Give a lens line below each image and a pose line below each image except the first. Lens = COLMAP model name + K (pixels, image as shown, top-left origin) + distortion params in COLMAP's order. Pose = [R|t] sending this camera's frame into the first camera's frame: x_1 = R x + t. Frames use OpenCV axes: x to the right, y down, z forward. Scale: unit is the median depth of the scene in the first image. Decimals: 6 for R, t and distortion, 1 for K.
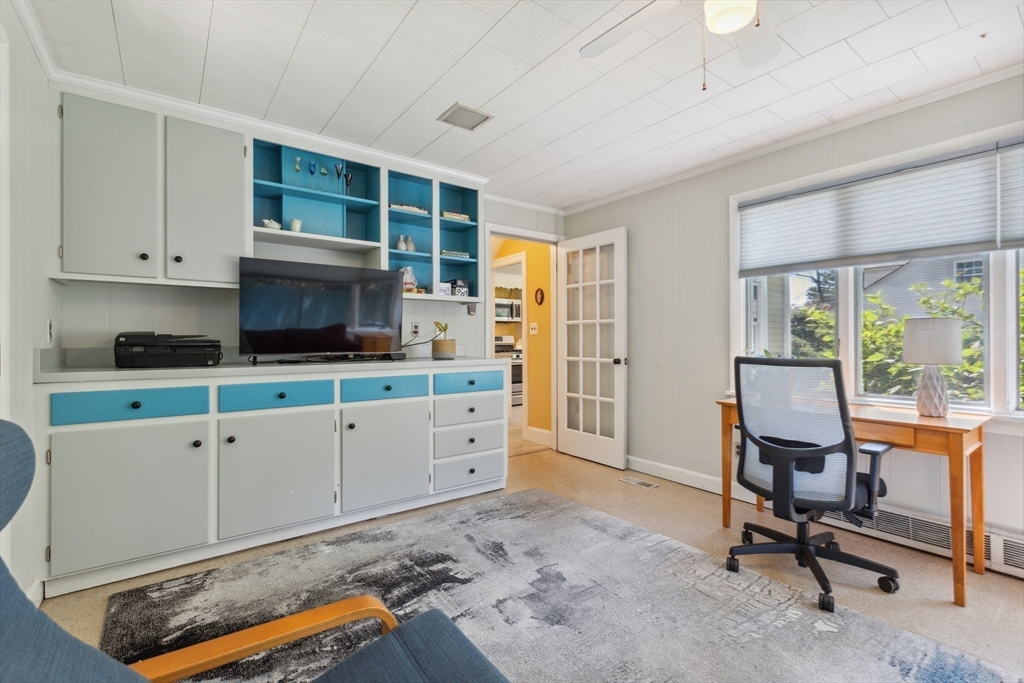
lens RADIAL K [[457.2, 0, 512.0], [0, 457.2, 341.5], [0, 0, 1]] dist [-0.000186, 0.000630]
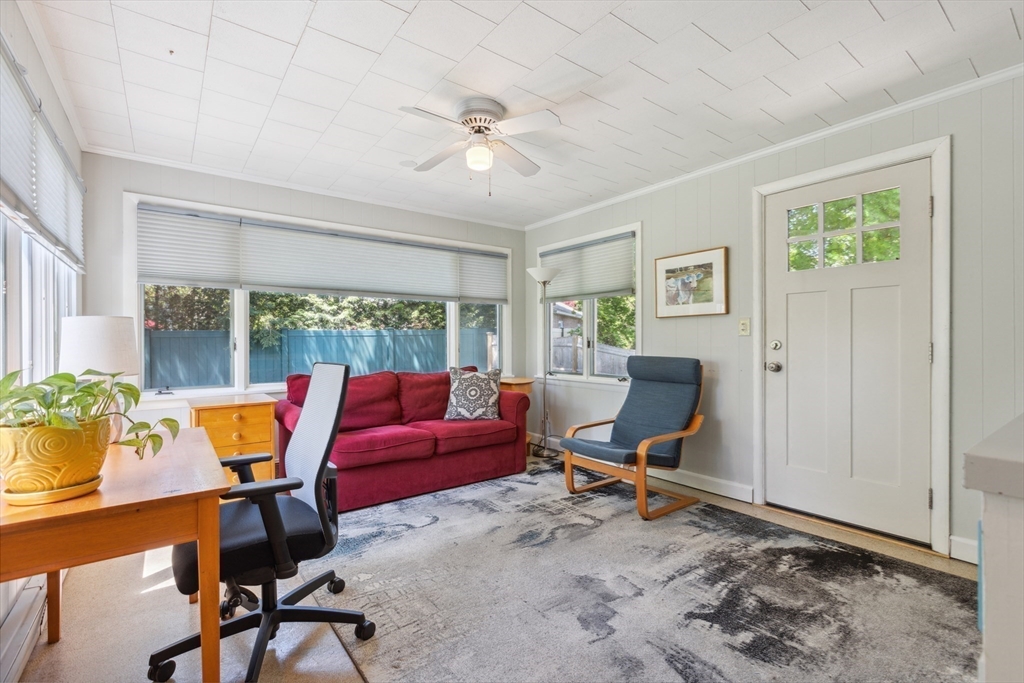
lens RADIAL K [[457.2, 0, 512.0], [0, 457.2, 341.5], [0, 0, 1]] dist [-0.000186, 0.000630]
pose [[-0.999955, 0.006116, -0.007276, 0.250930], [0.006071, 0.999962, 0.006220, -0.010240], [0.007314, 0.006176, -0.999954, 1.913192]]
